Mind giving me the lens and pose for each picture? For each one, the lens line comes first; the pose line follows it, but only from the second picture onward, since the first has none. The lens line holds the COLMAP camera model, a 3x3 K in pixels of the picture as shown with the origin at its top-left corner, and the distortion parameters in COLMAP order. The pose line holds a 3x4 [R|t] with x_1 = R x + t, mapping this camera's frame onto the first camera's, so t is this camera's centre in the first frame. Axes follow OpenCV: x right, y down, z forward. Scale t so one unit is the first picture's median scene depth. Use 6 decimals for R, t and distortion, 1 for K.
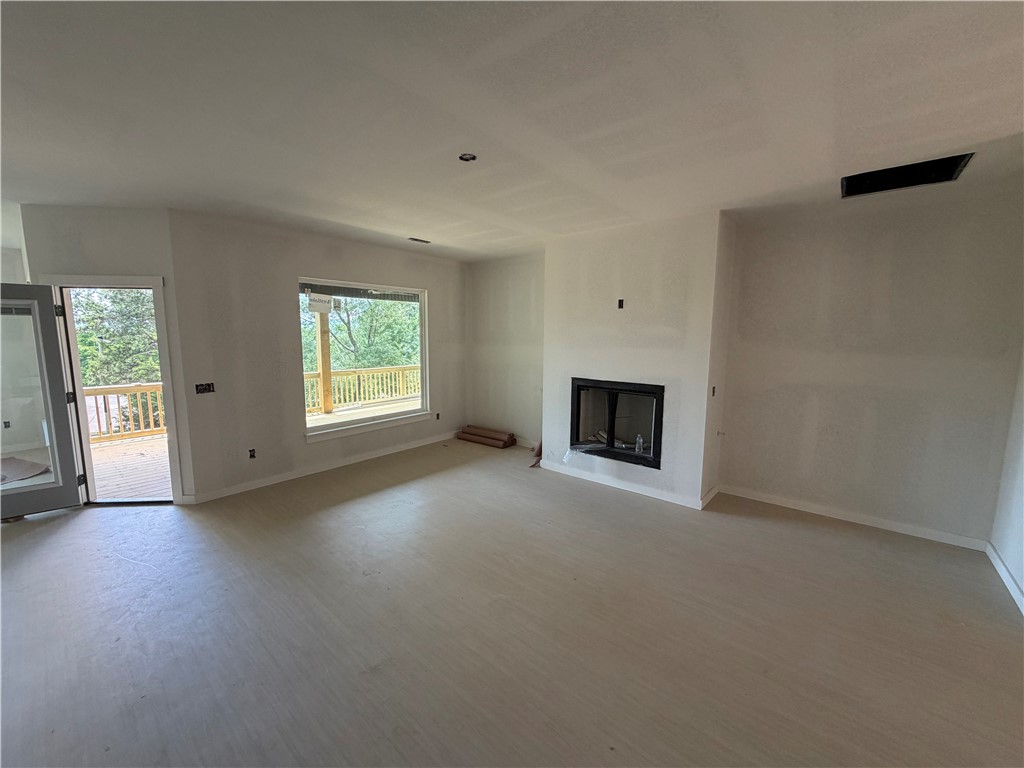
lens RADIAL K [[408.0, 0, 517.0], [0, 408.0, 384.2], [0, 0, 1]] dist [0.010157, -0.000427]
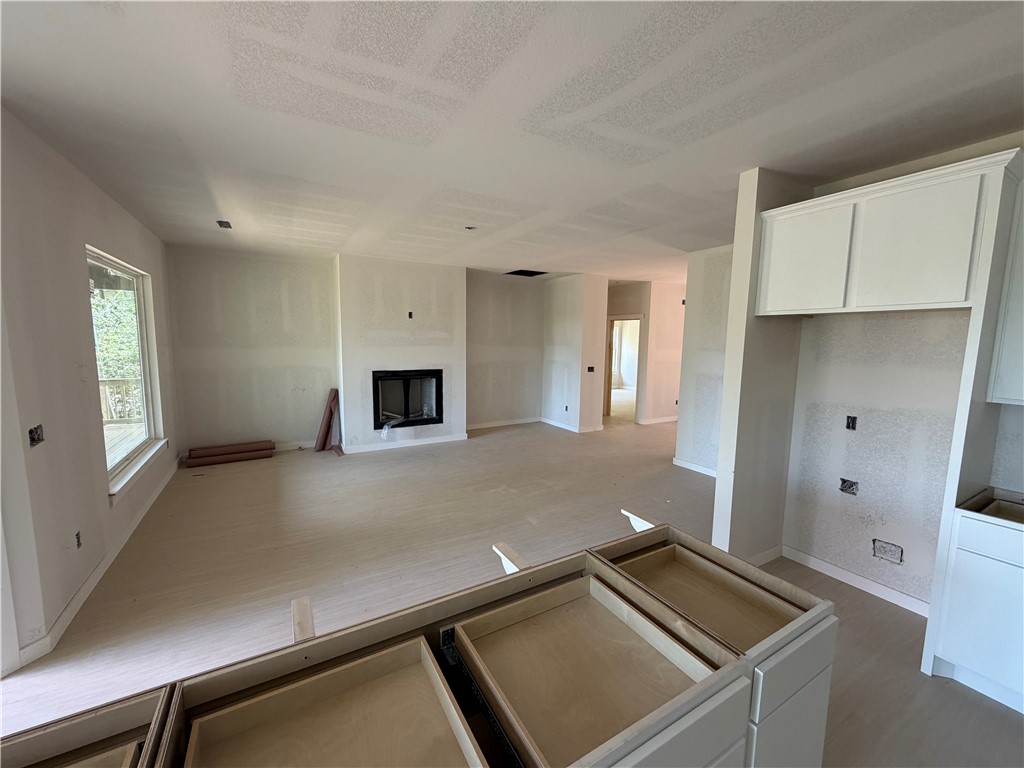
lens RADIAL K [[408.0, 0, 516.4], [0, 408.0, 384.7], [0, 0, 1]] dist [0.010157, -0.000427]
pose [[0.307981, -0.101170, 0.945998, -0.926070], [0.105349, 0.991842, 0.071775, -0.018261], [-0.945542, 0.077554, 0.316127, 0.206191]]
